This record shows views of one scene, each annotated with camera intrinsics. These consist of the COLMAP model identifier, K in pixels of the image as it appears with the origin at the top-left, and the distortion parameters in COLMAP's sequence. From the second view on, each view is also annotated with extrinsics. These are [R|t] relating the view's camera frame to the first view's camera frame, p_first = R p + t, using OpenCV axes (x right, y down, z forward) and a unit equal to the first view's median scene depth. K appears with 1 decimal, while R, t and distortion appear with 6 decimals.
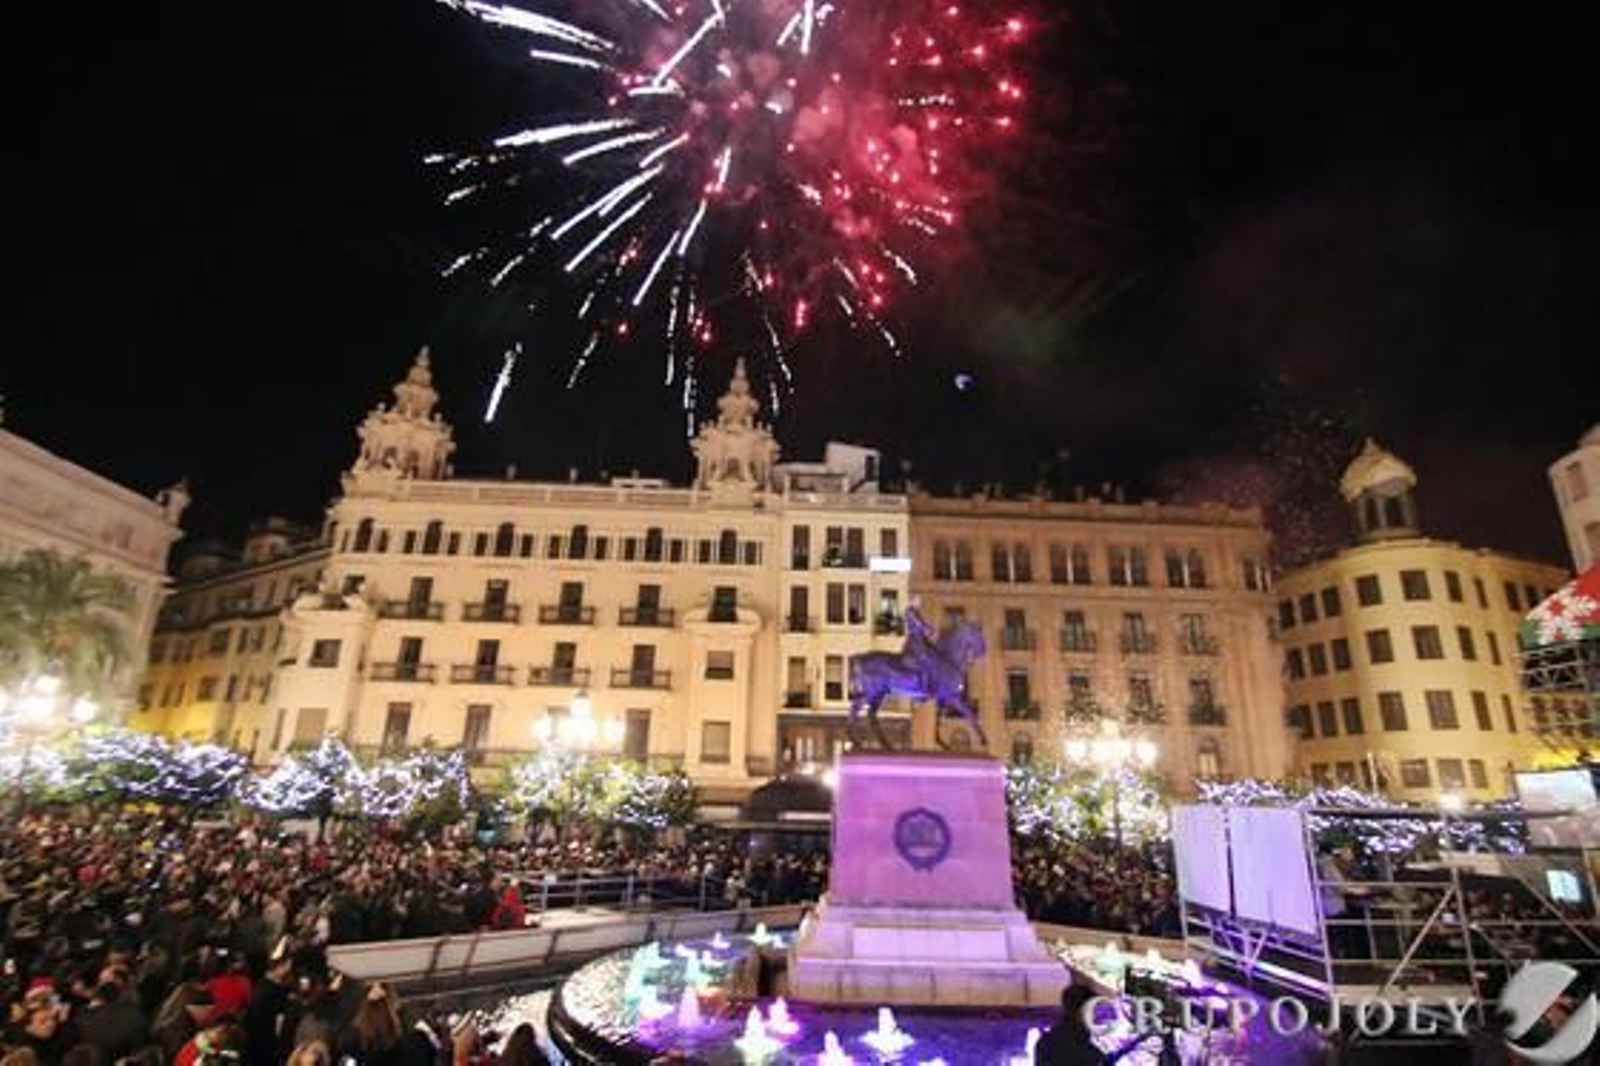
lens RADIAL K [[804.7, 0, 800.8], [0, 804.7, 528.5], [0, 0, 1]] dist [-0.003335, -0.011456]
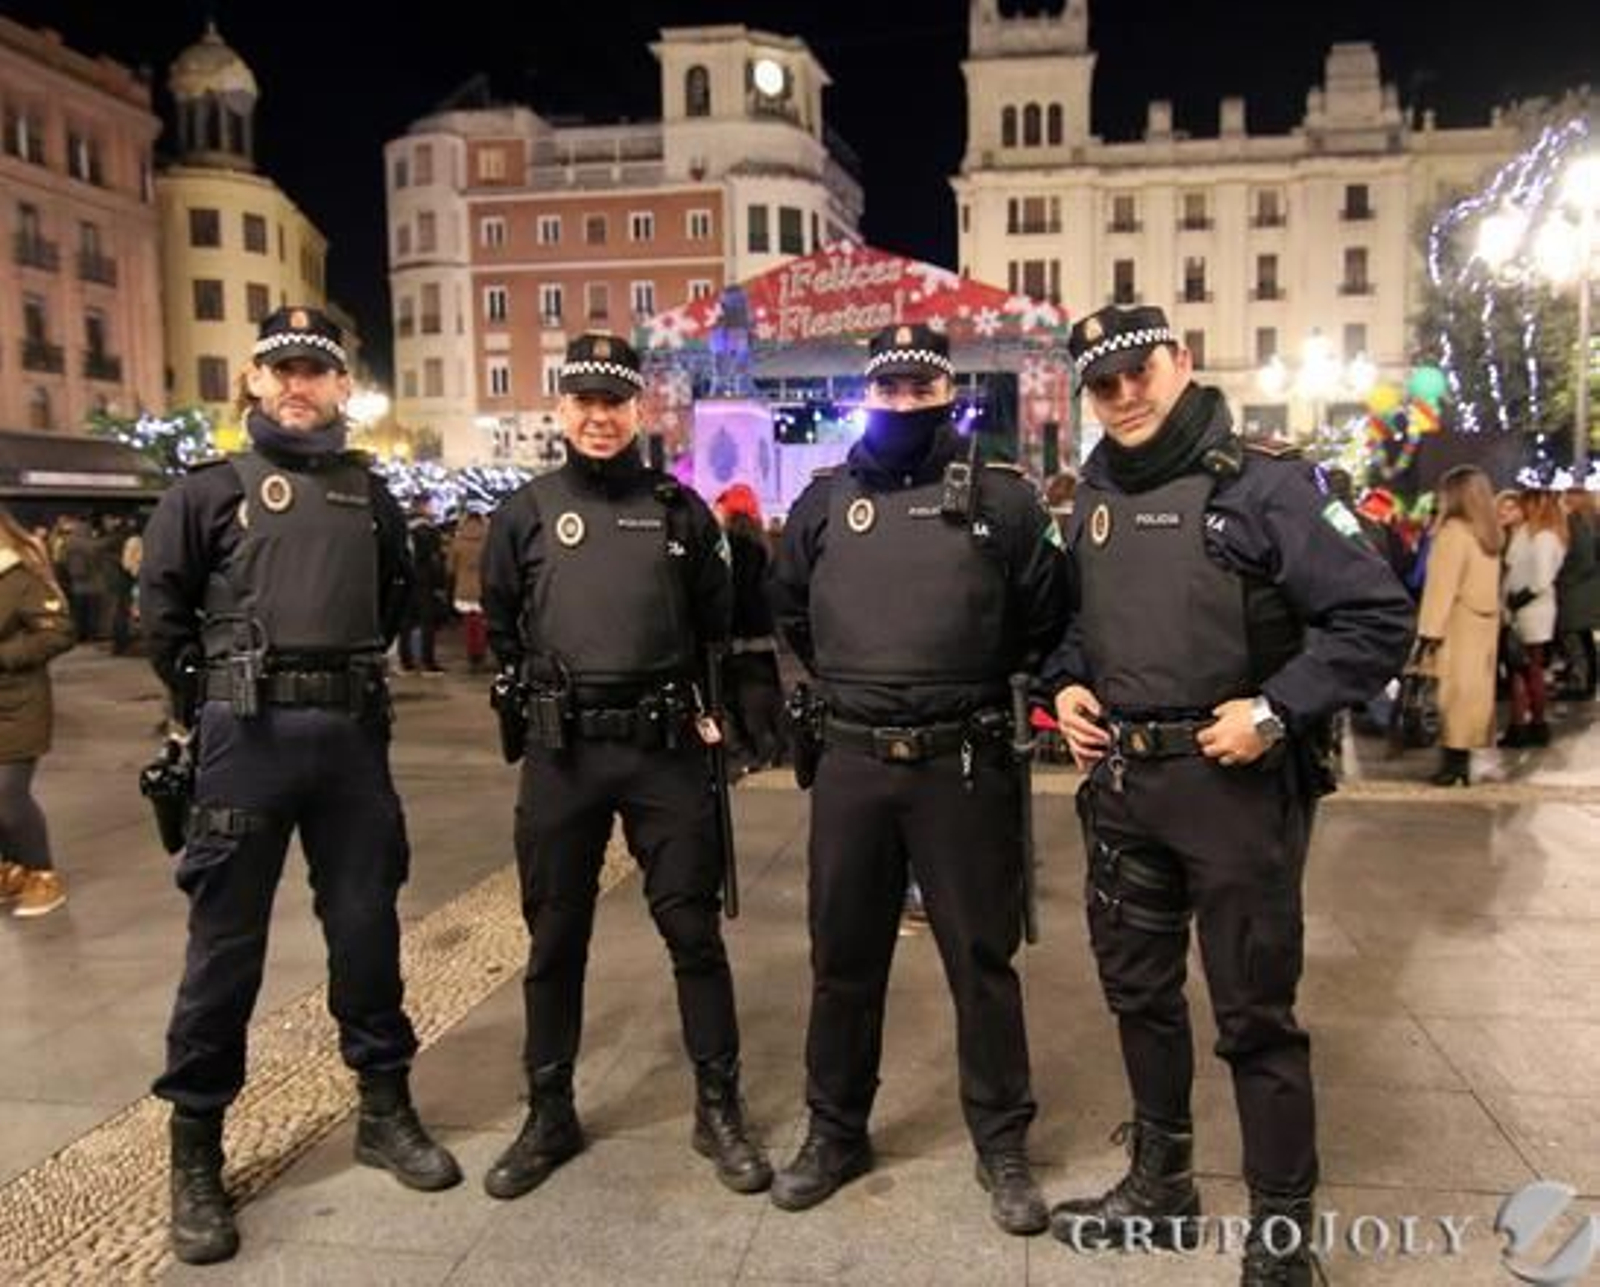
lens RADIAL K [[1355.1, 0, 819.2], [0, 1355.1, 639.4], [0, 0, 1]] dist [0.001165, -0.012137]
pose [[0.181224, -0.115822, 0.976598, -0.611876], [-0.290299, 0.942490, 0.165647, 0.071509], [-0.939619, -0.313524, 0.137178, 0.132243]]
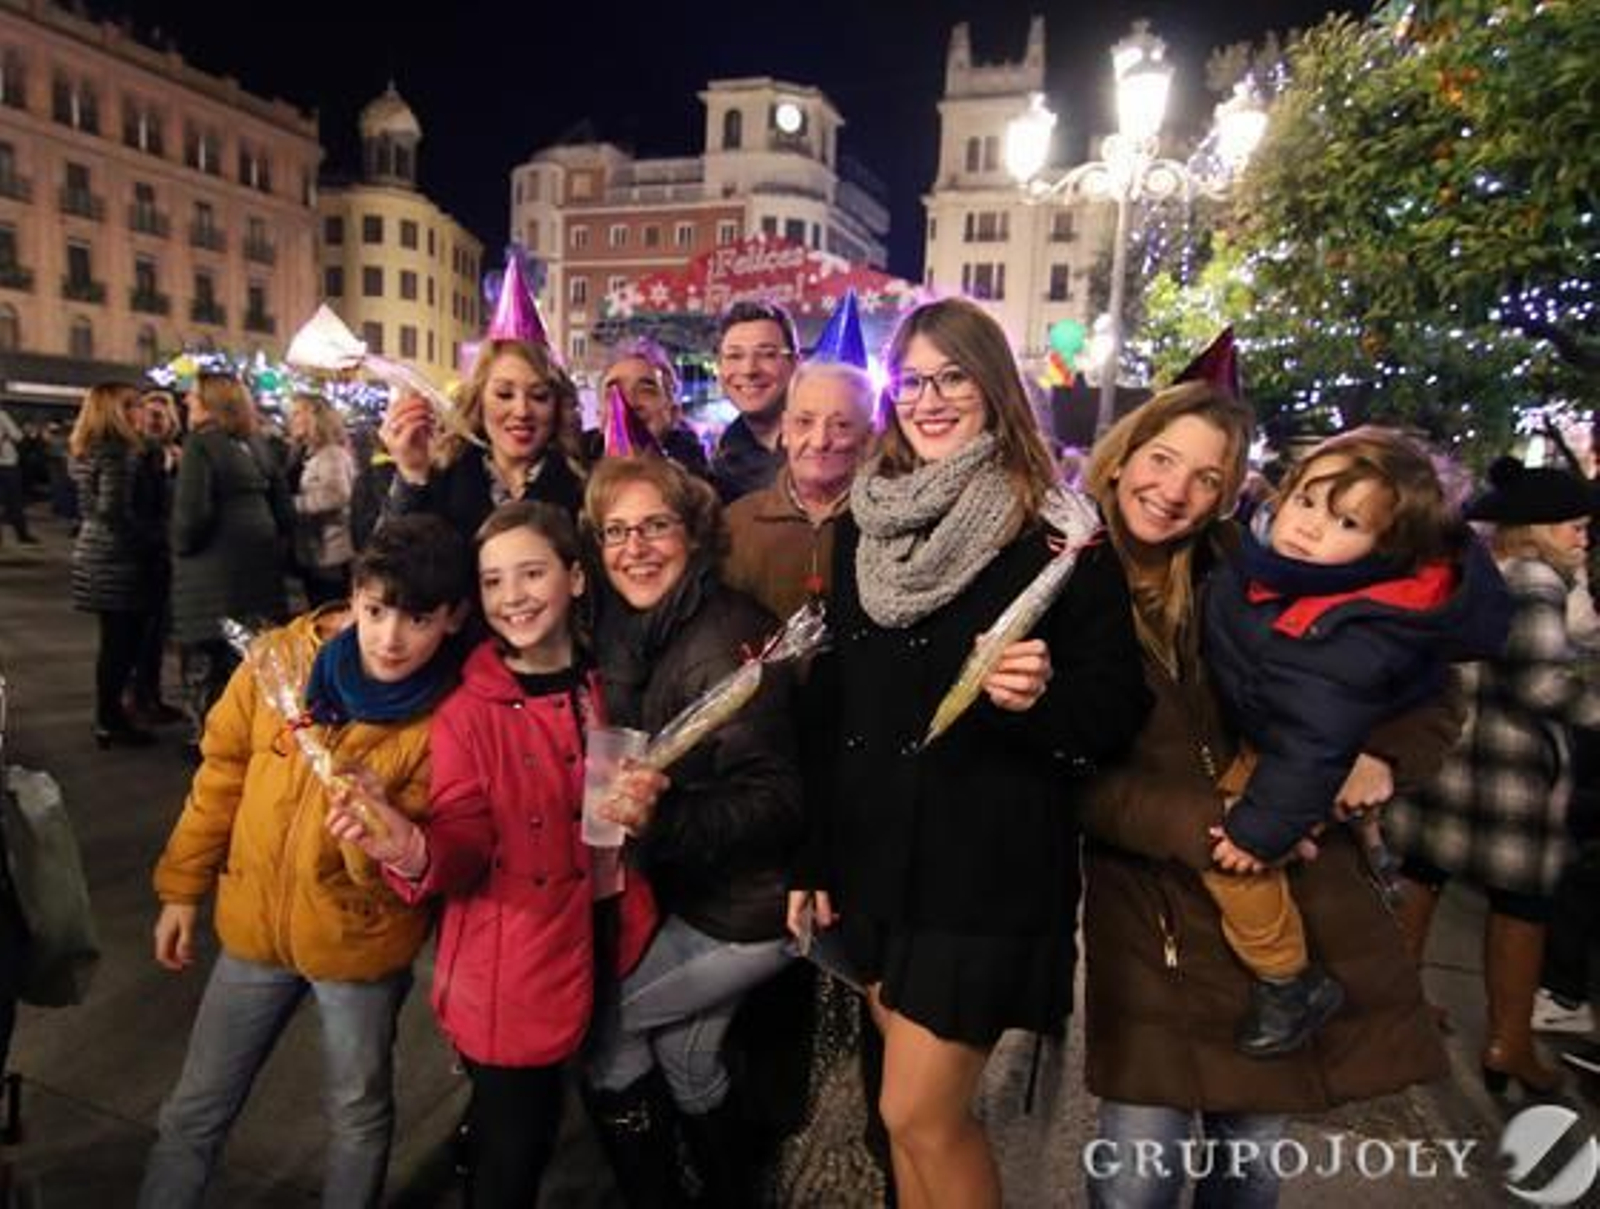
lens RADIAL K [[952.4, 0, 737.0], [0, 952.4, 569.4], [0, 0, 1]] dist [-0.002637, -0.016489]
pose [[0.372372, -0.114334, 0.921014, -0.420051], [-0.322553, 0.914577, 0.243945, 0.027917], [-0.870229, -0.387914, 0.303684, -0.023875]]
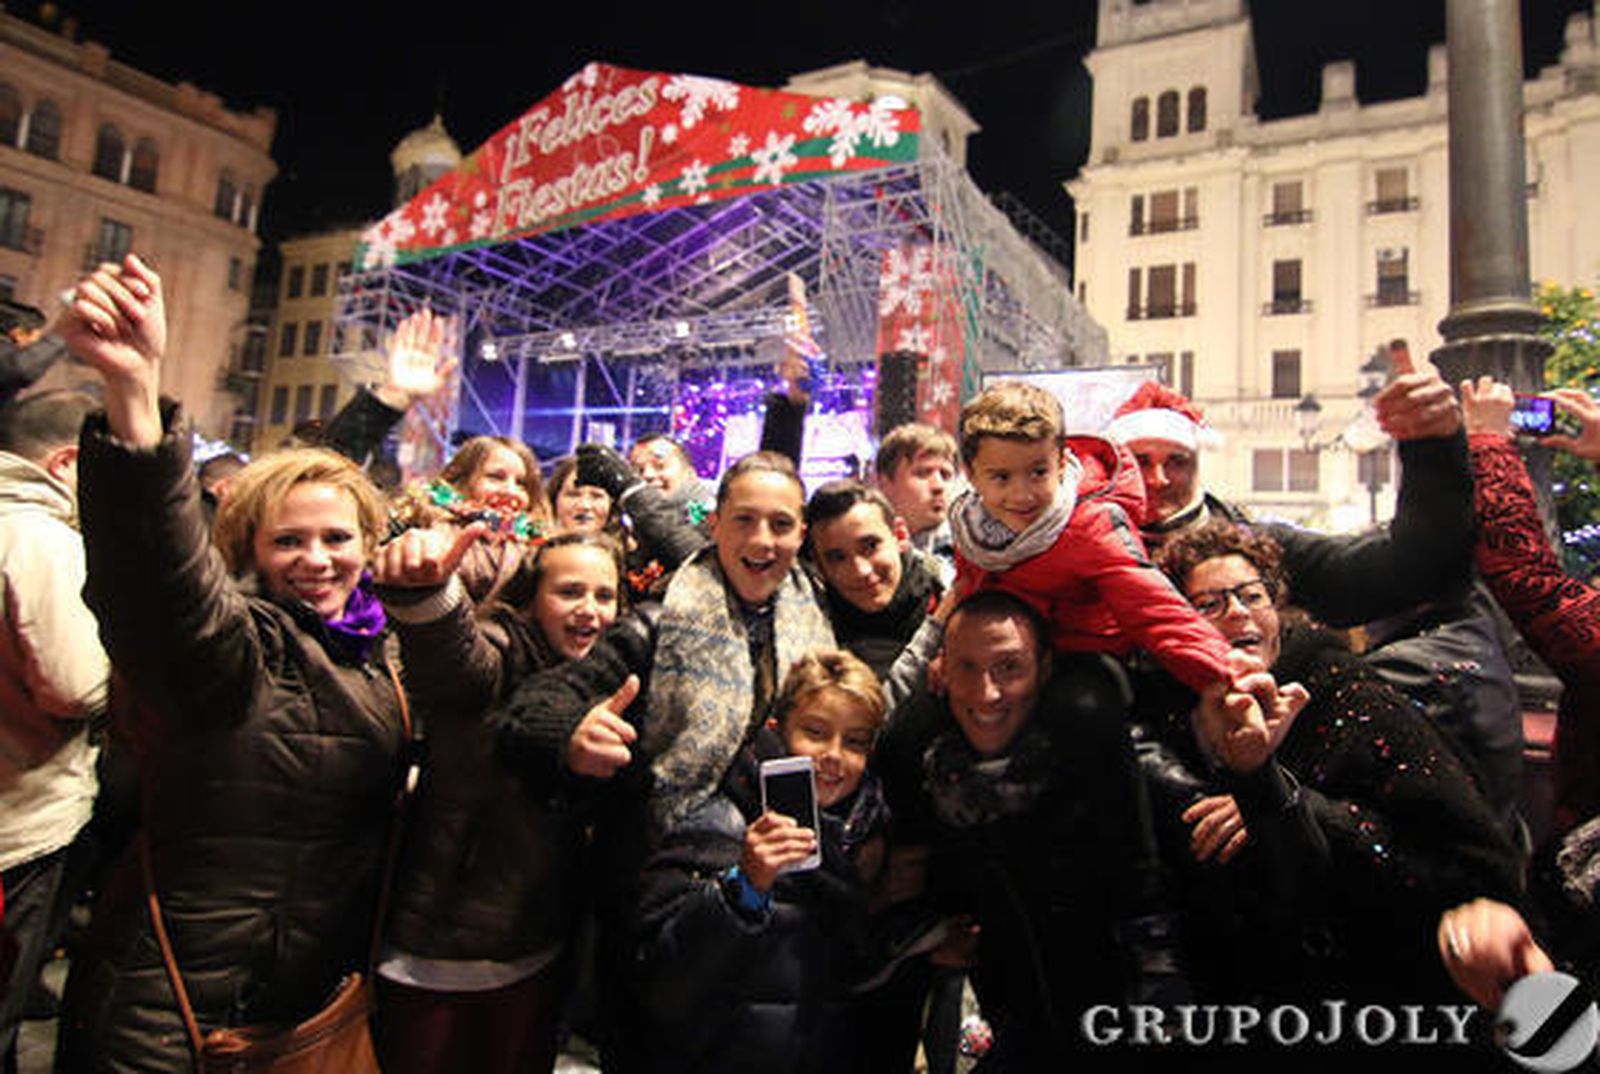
lens RADIAL K [[882.7, 0, 853.0], [0, 882.7, 490.3], [0, 0, 1]] dist [-0.014153, -0.003326]
pose [[0.522558, 0.090189, 0.847820, 0.195448], [-0.314264, 0.944750, 0.093198, 0.056387], [-0.792573, -0.315140, 0.522029, -0.012348]]
